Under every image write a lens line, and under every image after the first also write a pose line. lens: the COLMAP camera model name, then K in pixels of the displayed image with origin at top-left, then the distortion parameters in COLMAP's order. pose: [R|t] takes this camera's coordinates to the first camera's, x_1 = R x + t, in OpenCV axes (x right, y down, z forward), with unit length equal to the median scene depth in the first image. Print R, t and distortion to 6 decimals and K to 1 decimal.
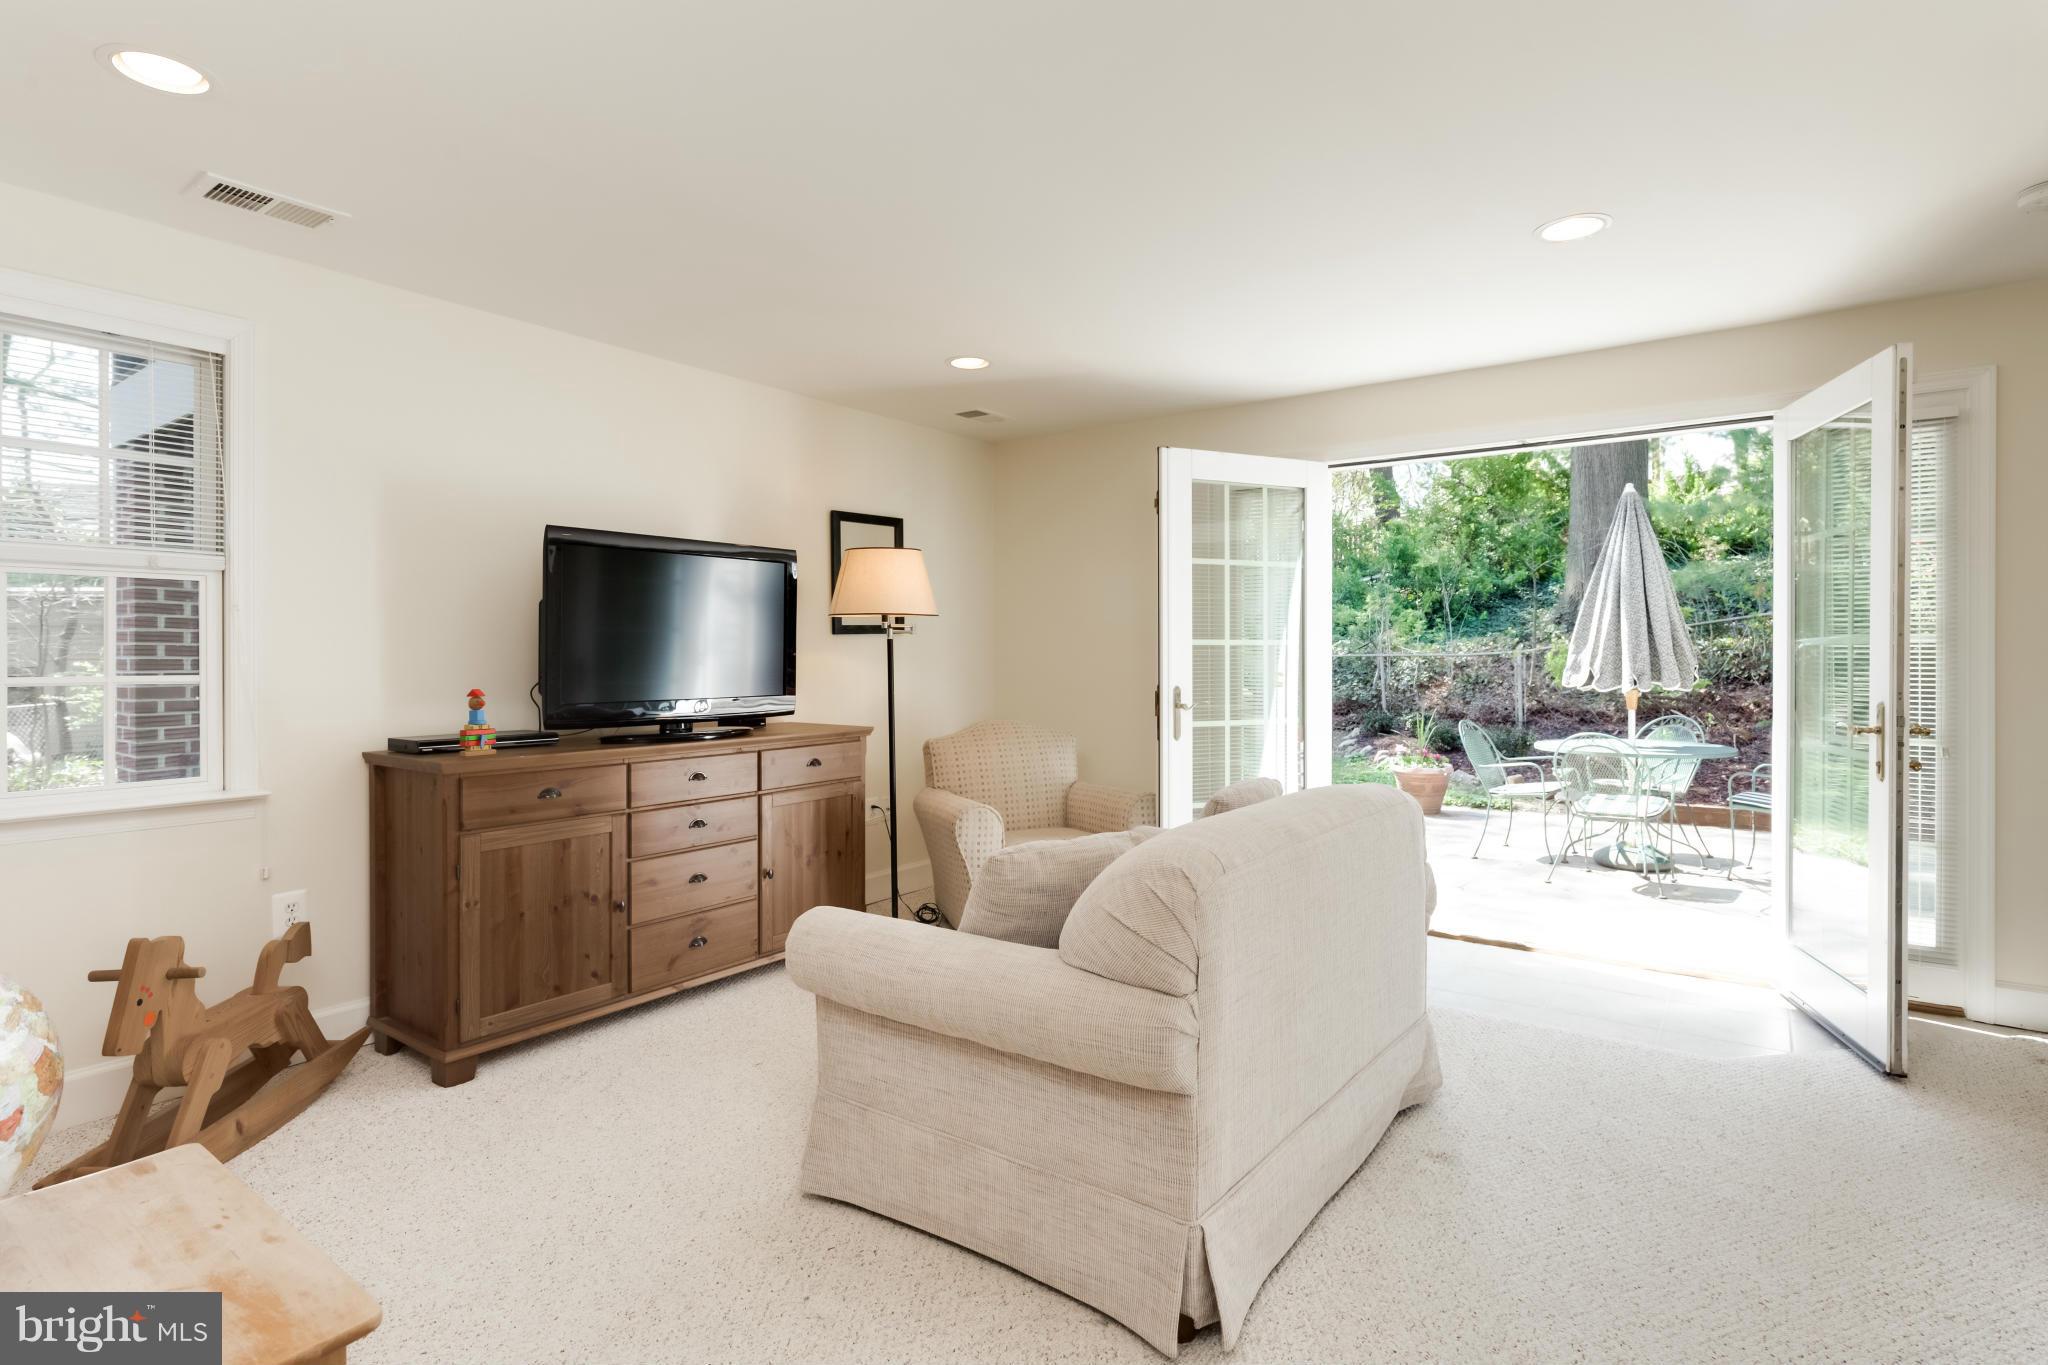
lens RADIAL K [[1043.4, 0, 1022.4], [0, 1043.4, 662.9], [0, 0, 1]] dist [0.012952, 0.000725]
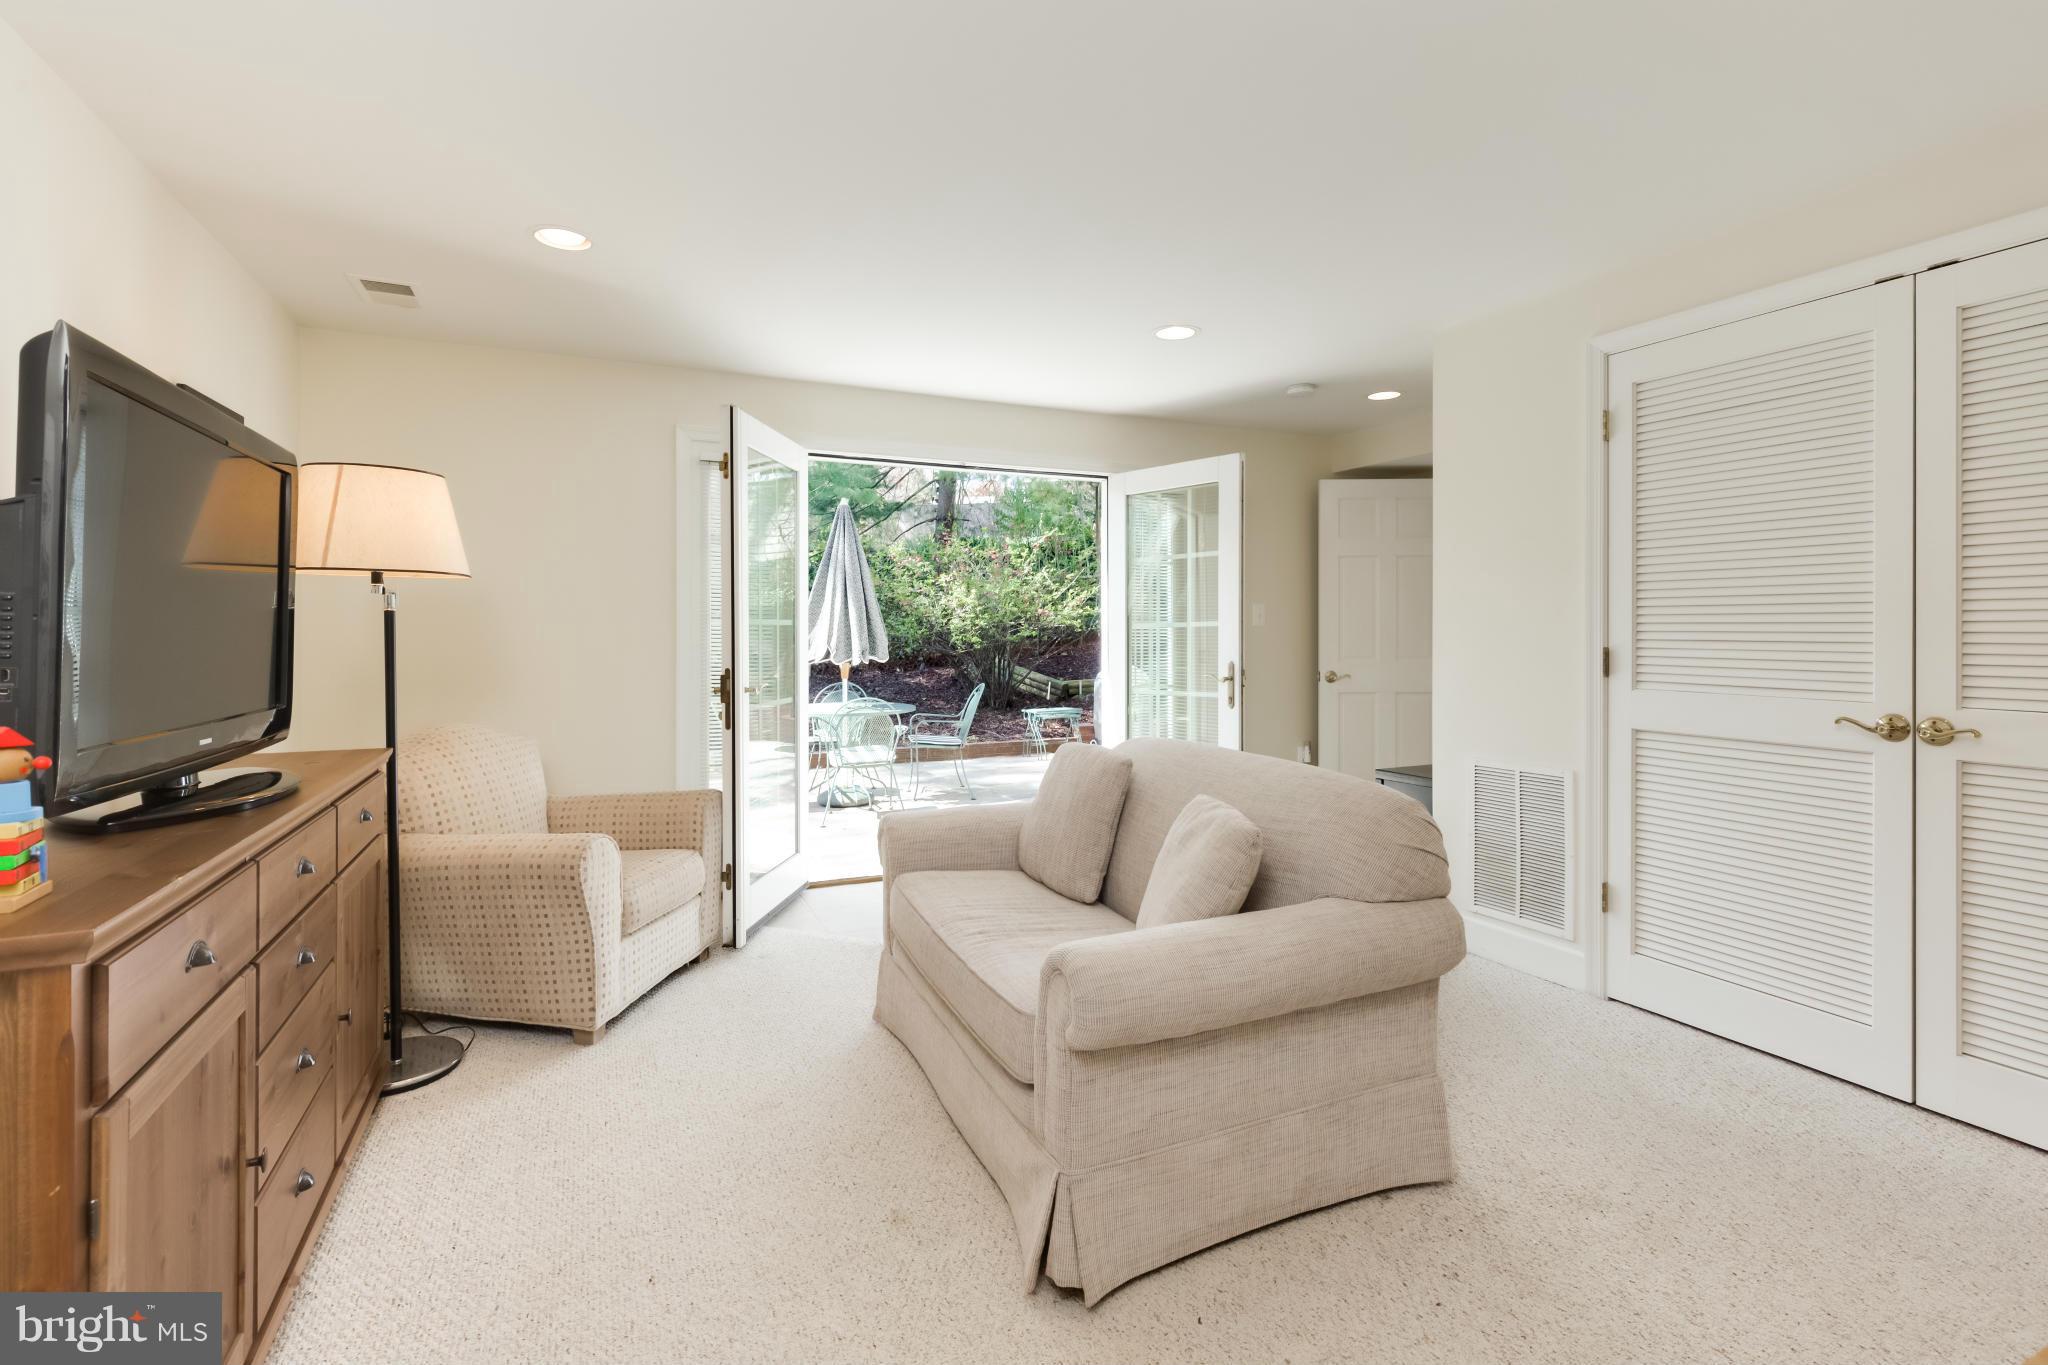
lens RADIAL K [[960.8, 0, 1067.4], [0, 960.8, 626.6], [0, 0, 1]] dist [-0.002873, -0.000078]
pose [[0.466152, 0.005596, 0.884687, -0.424652], [0.008667, 0.999903, -0.010892, -0.002659], [-0.884662, 0.012745, 0.466058, 0.325419]]
